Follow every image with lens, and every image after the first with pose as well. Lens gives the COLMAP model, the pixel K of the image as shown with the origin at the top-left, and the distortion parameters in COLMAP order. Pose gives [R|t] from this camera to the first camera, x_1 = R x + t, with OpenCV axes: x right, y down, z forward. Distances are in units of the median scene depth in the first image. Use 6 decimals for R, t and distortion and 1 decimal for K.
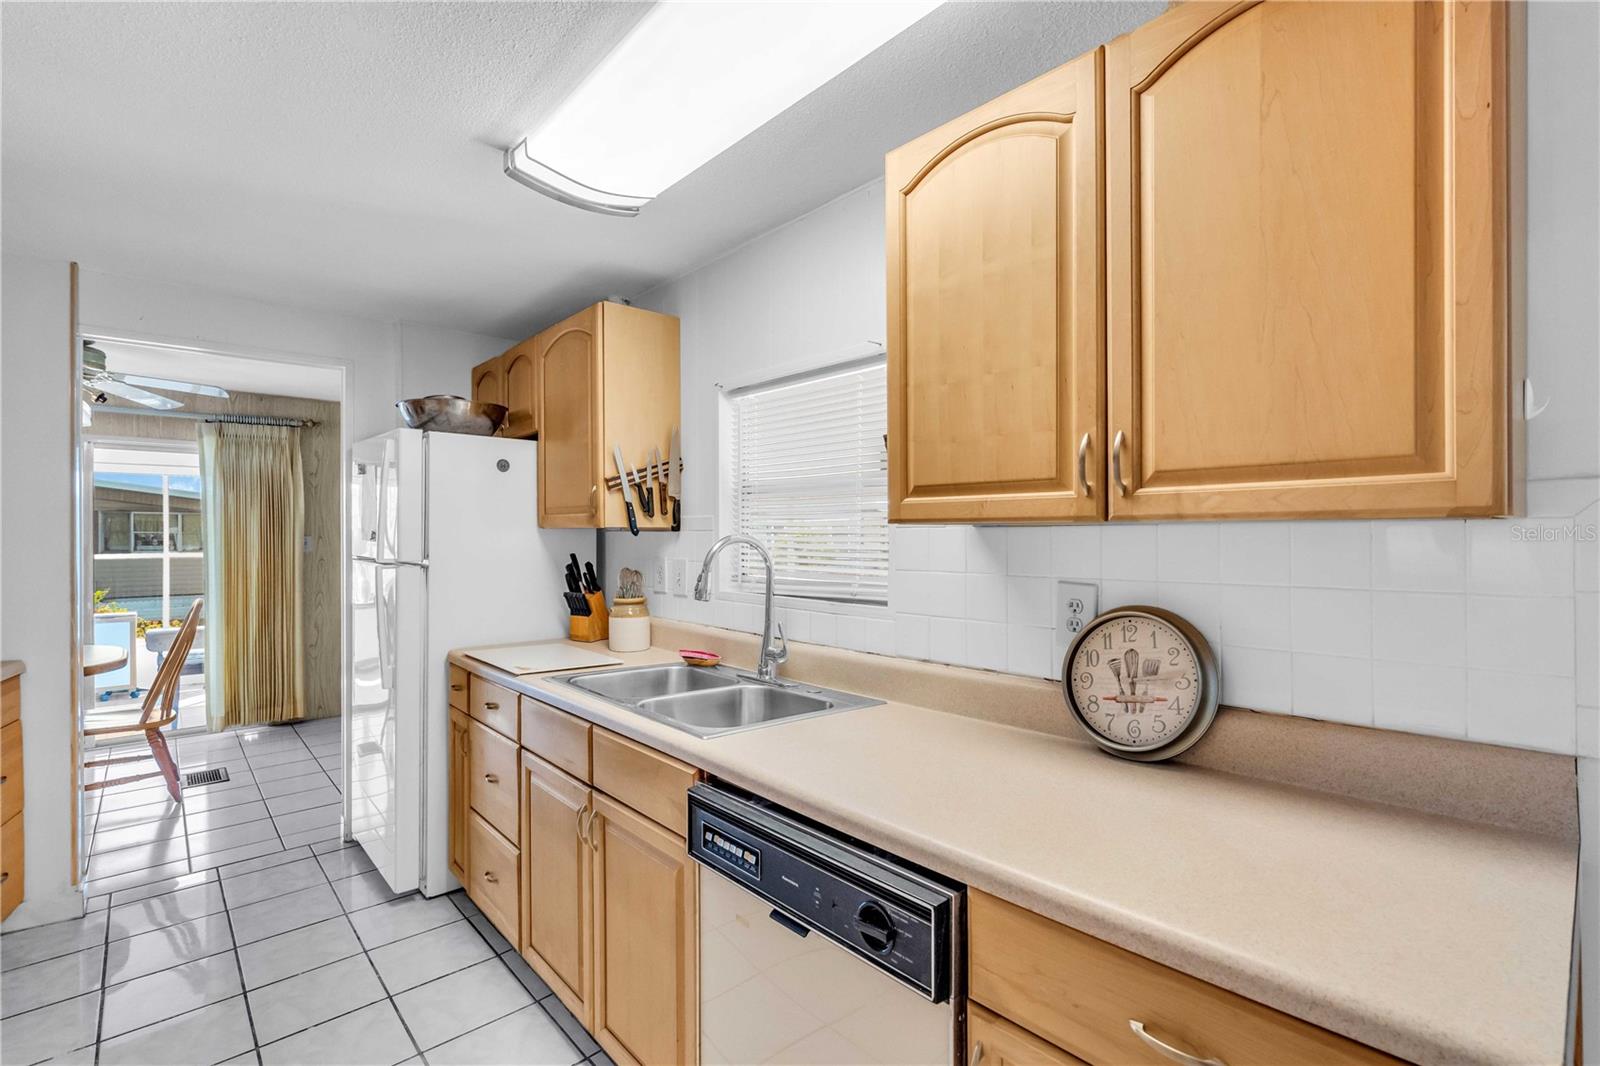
lens RADIAL K [[720.1, 0, 795.7], [0, 720.1, 535.4], [0, 0, 1]] dist [-0.008839, 0.003077]
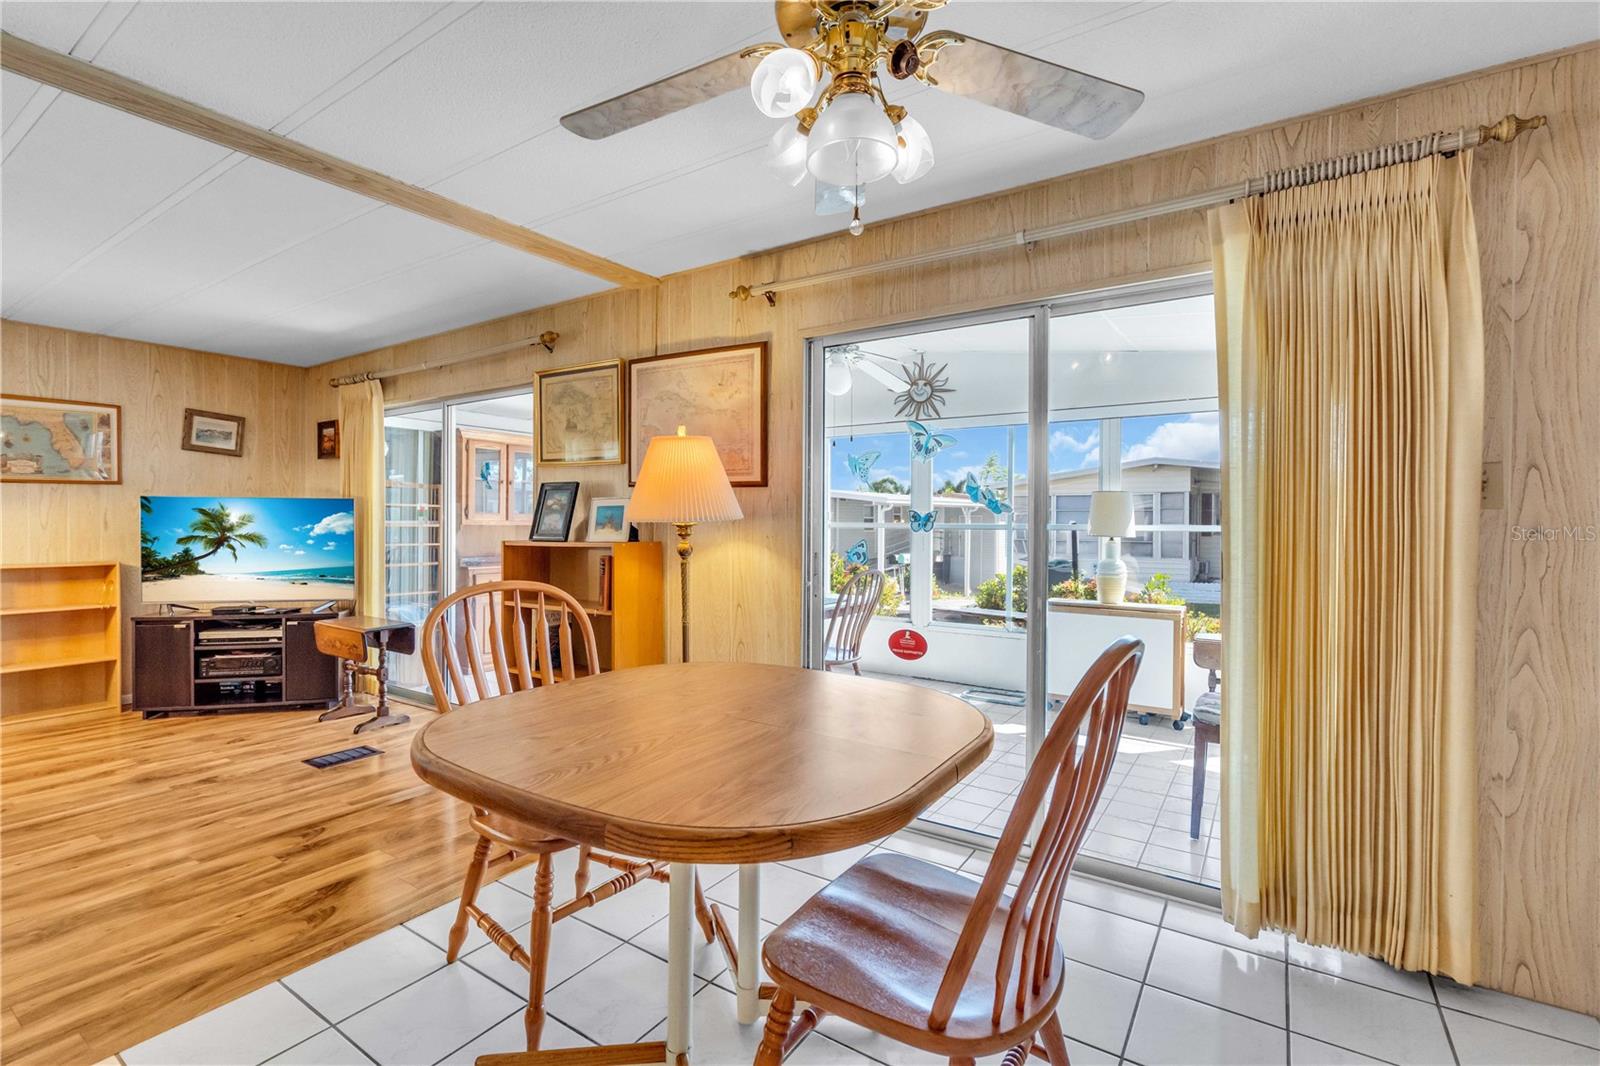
lens RADIAL K [[720.1, 0, 800.0], [0, 720.1, 527.8], [0, 0, 1]] dist [-0.008839, 0.003077]
pose [[0.253366, 0.009881, -0.967320, -0.992139], [-0.009263, 0.999927, 0.007787, 0.076053], [0.967326, 0.006987, 0.253439, 1.359273]]
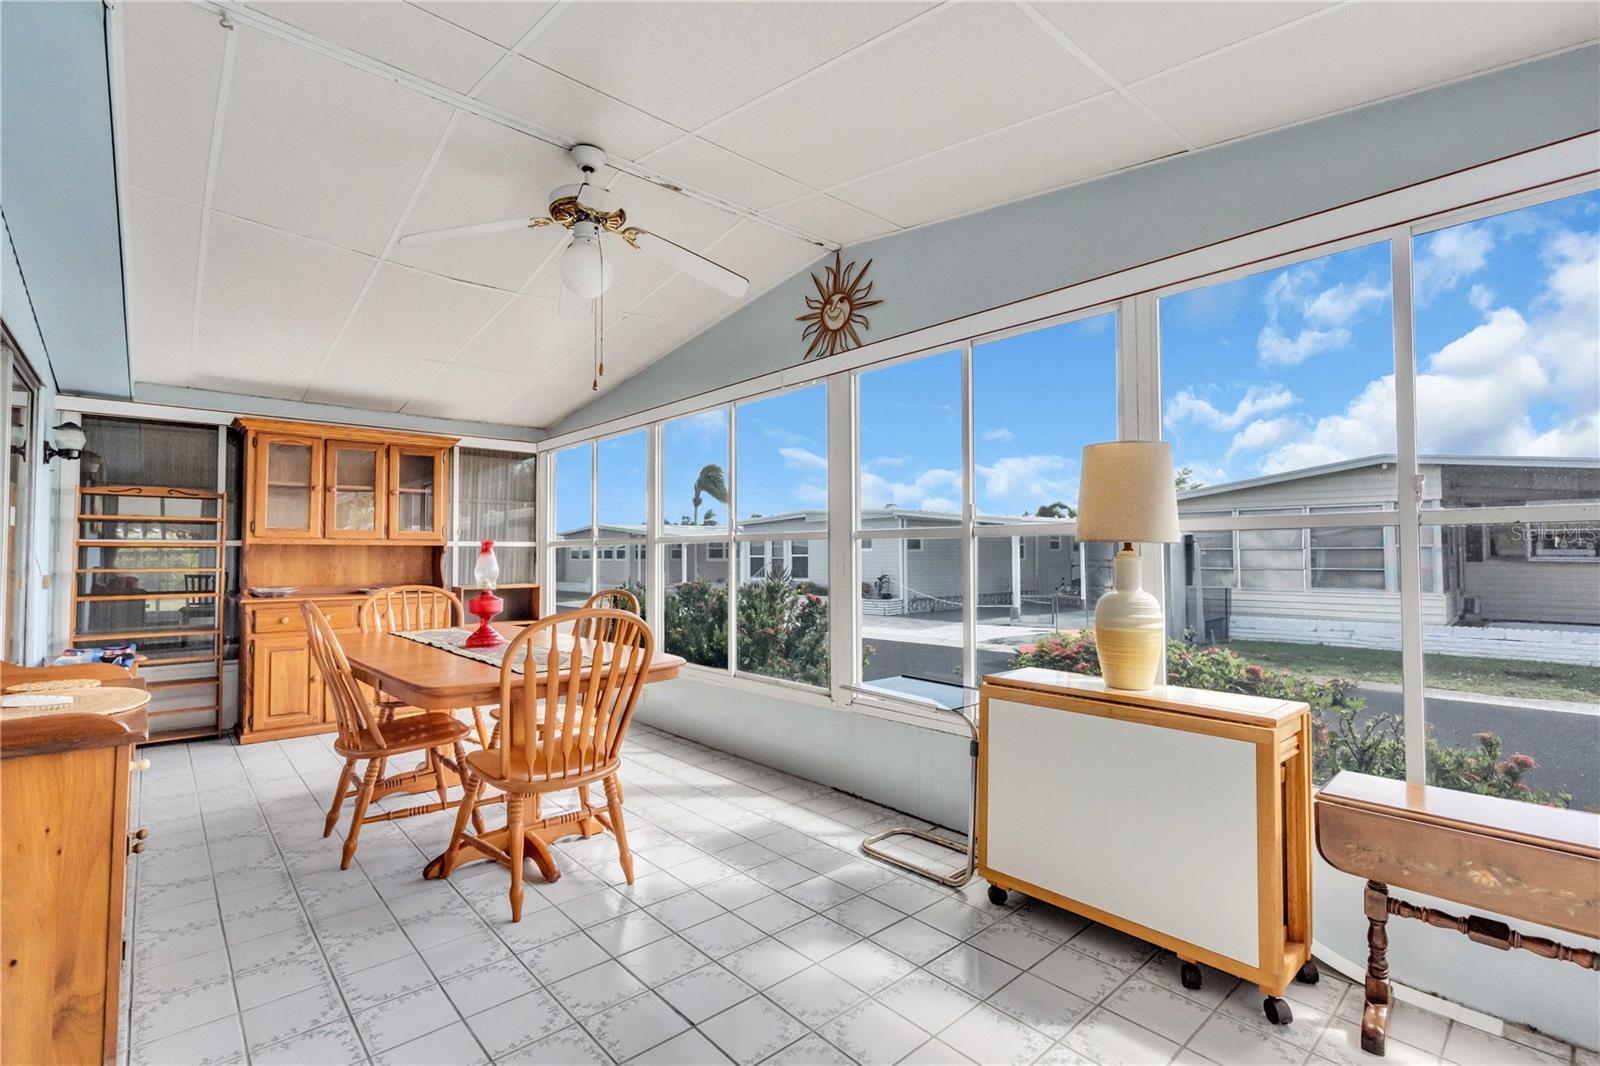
lens RADIAL K [[720.1, 0, 775.0], [0, 720.1, 550.9], [0, 0, 1]] dist [-0.008839, 0.003077]
pose [[-0.016643, -0.002590, -0.999858, -1.970740], [0.000661, 0.999996, -0.002601, 0.130558], [0.999861, -0.000704, -0.016641, 2.488387]]
